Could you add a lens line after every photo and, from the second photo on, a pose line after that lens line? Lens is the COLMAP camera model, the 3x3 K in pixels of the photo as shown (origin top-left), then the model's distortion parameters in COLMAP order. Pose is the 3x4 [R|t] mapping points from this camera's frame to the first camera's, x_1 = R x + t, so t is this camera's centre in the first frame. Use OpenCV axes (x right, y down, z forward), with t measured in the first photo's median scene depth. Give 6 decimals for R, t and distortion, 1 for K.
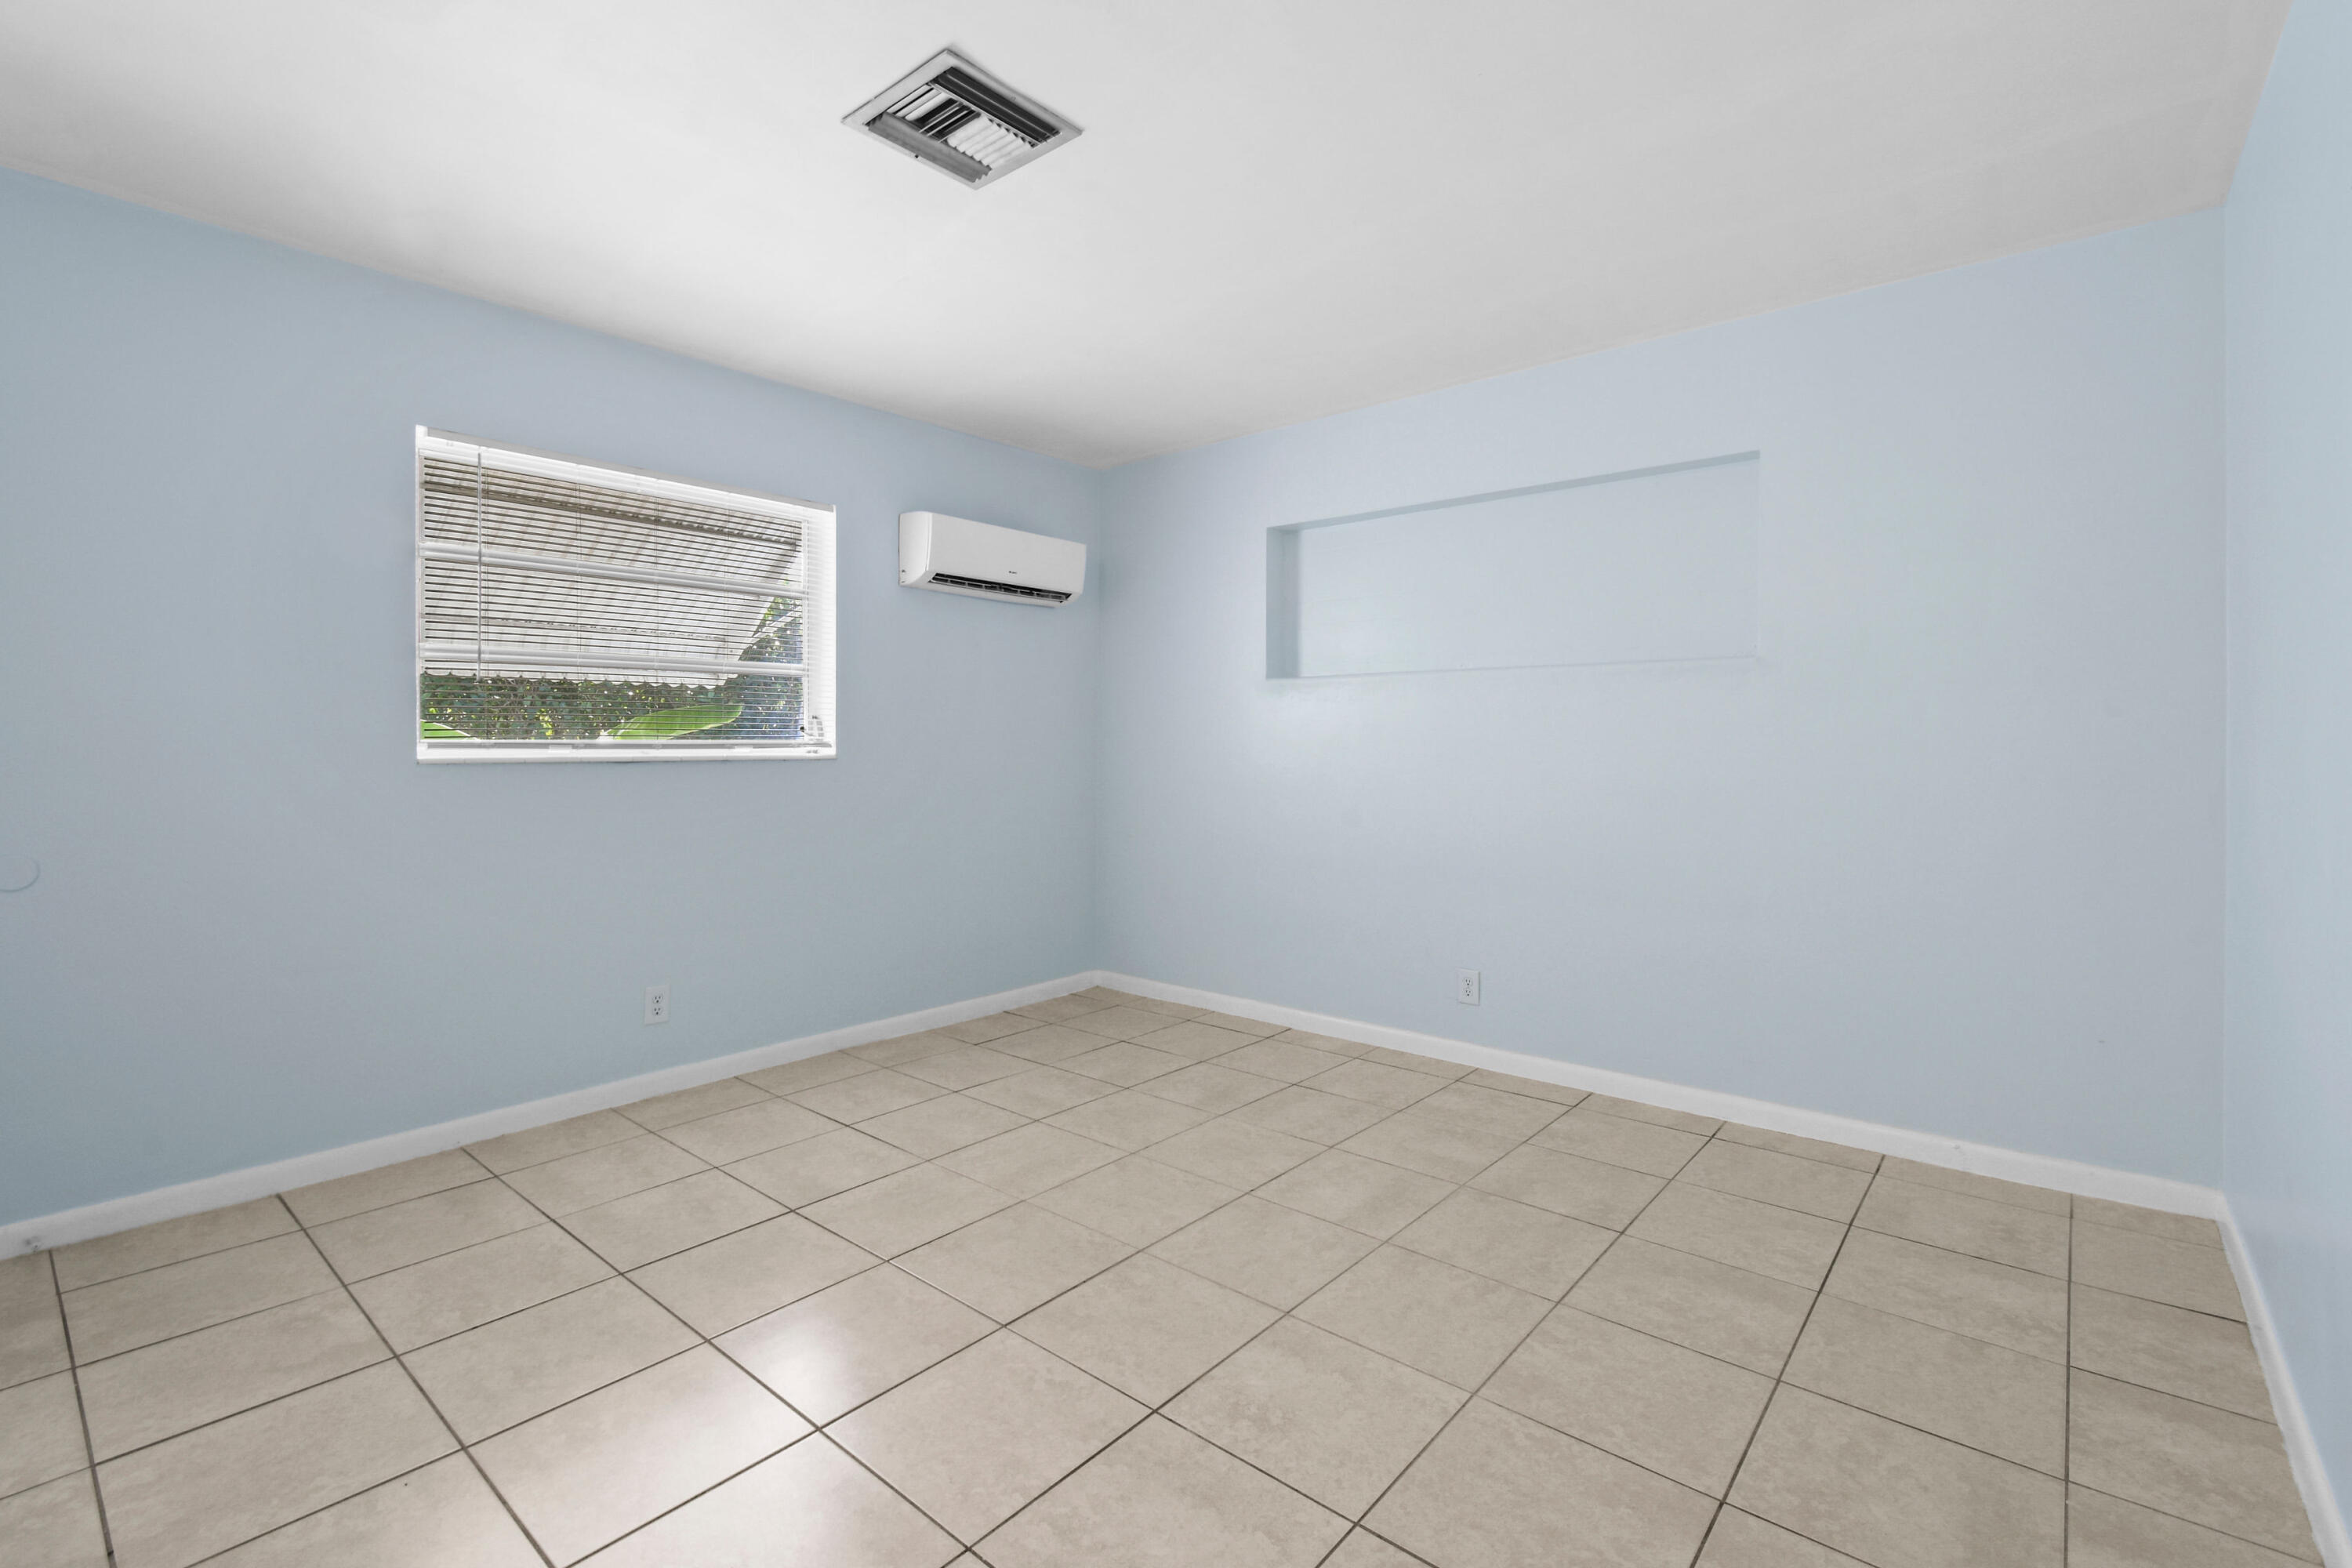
lens RADIAL K [[1060.6, 0, 1179.3], [0, 1060.6, 747.0], [0, 0, 1]] dist [0.006635, -0.006709]
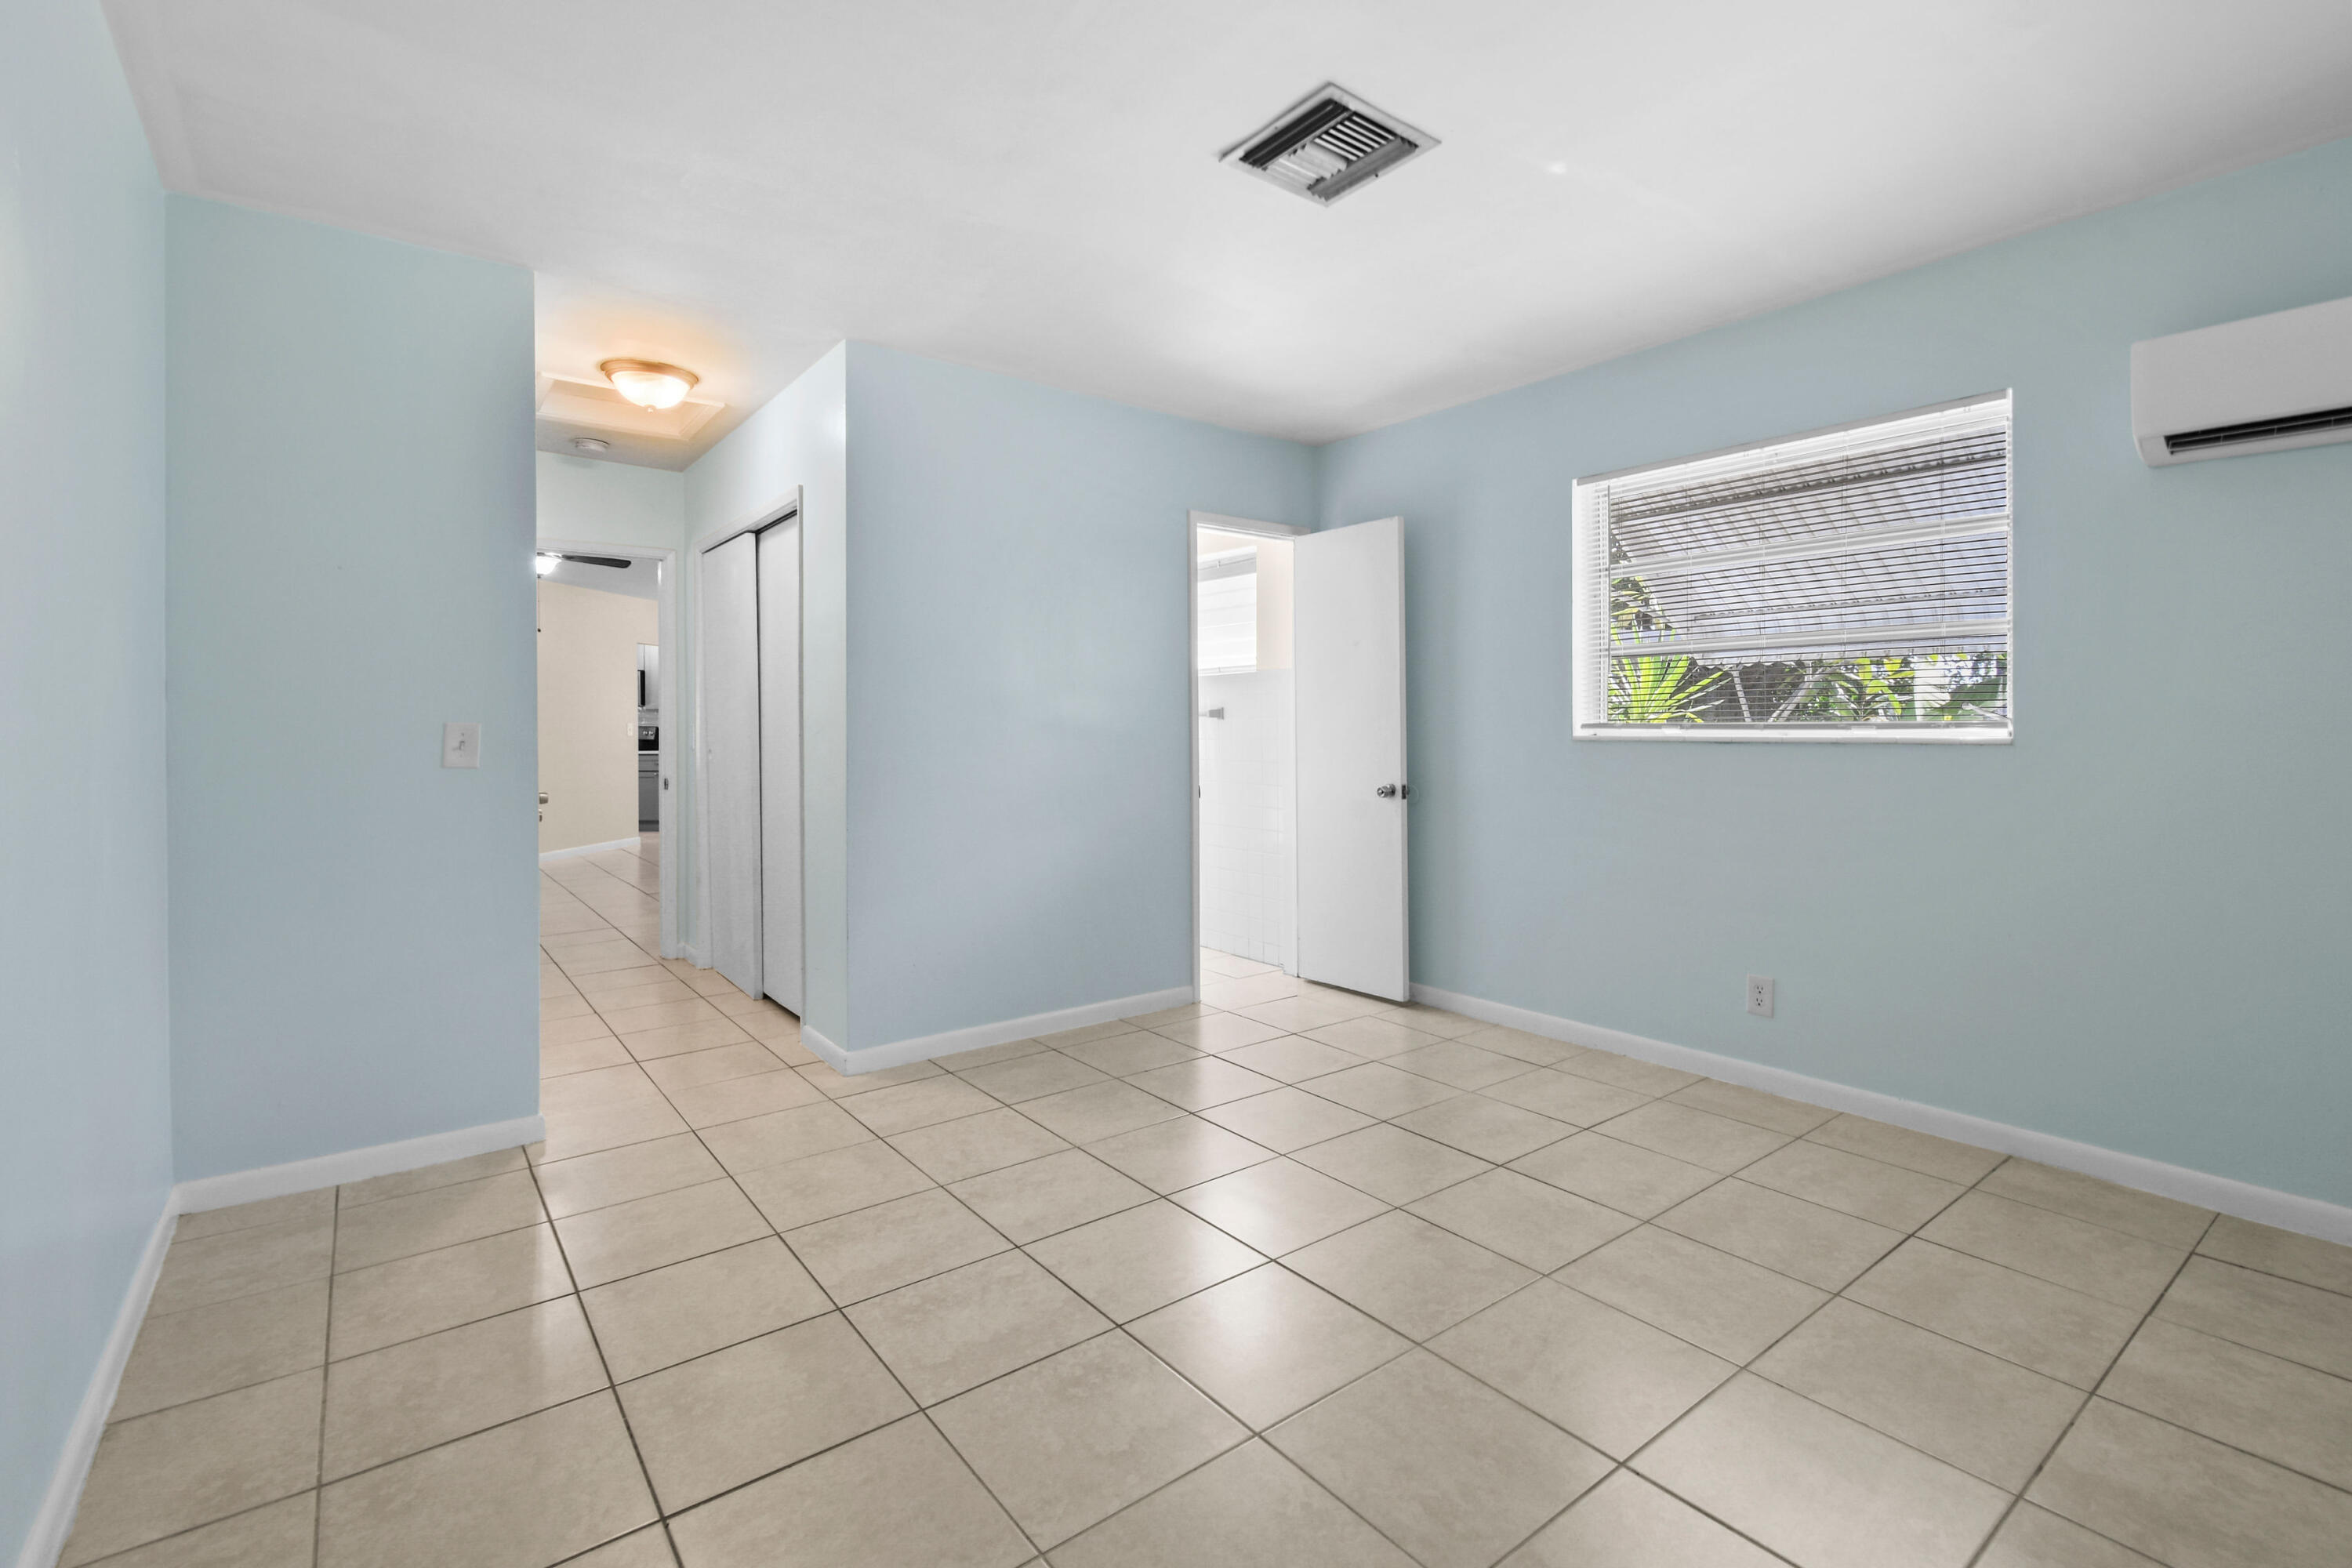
lens RADIAL K [[1051.1, 0, 1173.2], [0, 1051.1, 722.7], [0, 0, 1]] dist [-0.000008, -0.000591]
pose [[-0.217869, -0.003292, -0.975972, 0.570102], [0.002508, 0.999989, -0.003933, -0.002564], [0.975975, -0.003305, -0.217859, 0.708589]]
